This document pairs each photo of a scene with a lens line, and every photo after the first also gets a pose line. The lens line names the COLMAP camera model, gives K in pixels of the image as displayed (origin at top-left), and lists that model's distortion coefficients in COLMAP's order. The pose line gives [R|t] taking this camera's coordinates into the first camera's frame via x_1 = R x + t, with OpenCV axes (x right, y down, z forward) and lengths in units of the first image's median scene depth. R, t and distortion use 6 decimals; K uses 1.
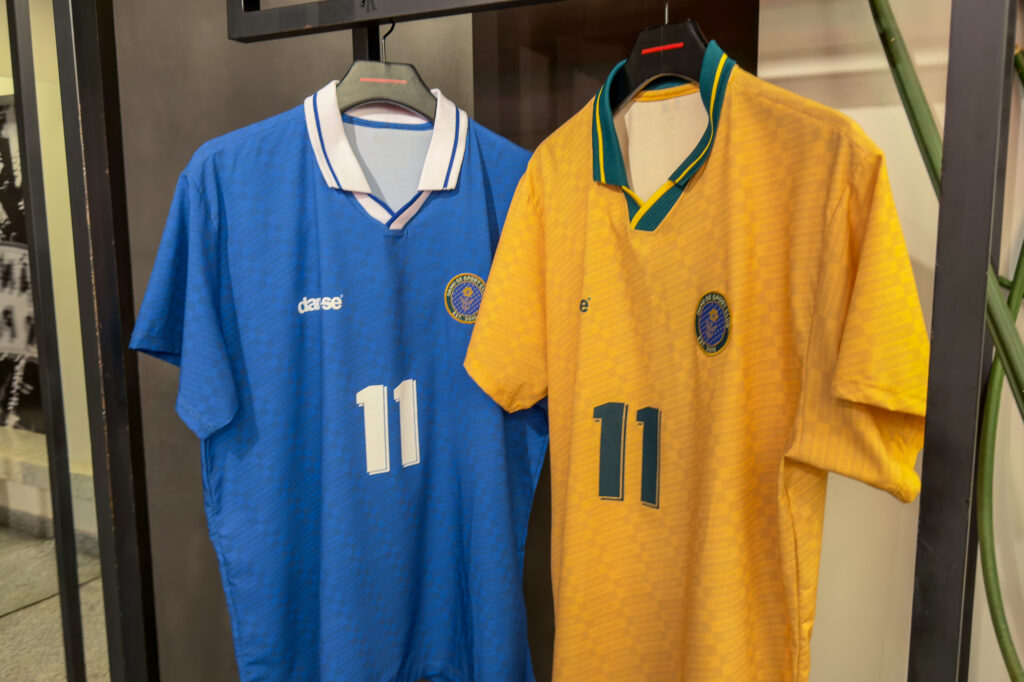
lens RADIAL K [[860.6, 0, 518.1], [0, 860.6, 342.1], [0, 0, 1]] dist [0.095285, -0.193152]
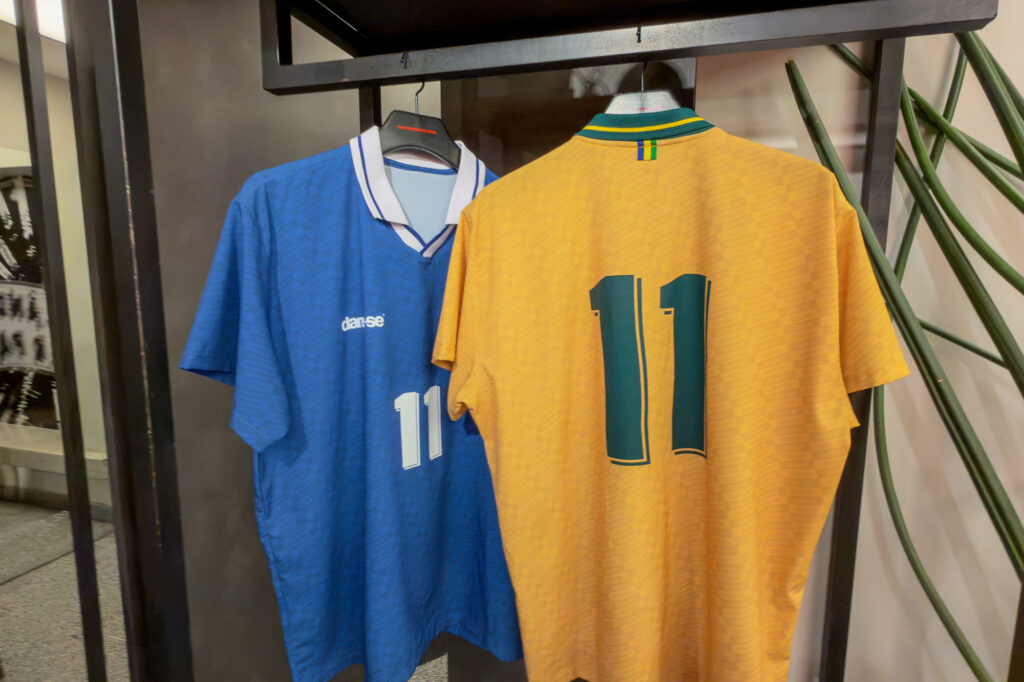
lens RADIAL K [[517.1, 0, 509.5], [0, 517.1, 336.0], [0, 0, 1]] dist [-0.013787, 0.000913]
pose [[0.970589, -0.020981, 0.239828, -0.203927], [0.025538, 0.999547, -0.015906, -0.010836], [-0.239386, 0.021563, 0.970685, 0.301747]]
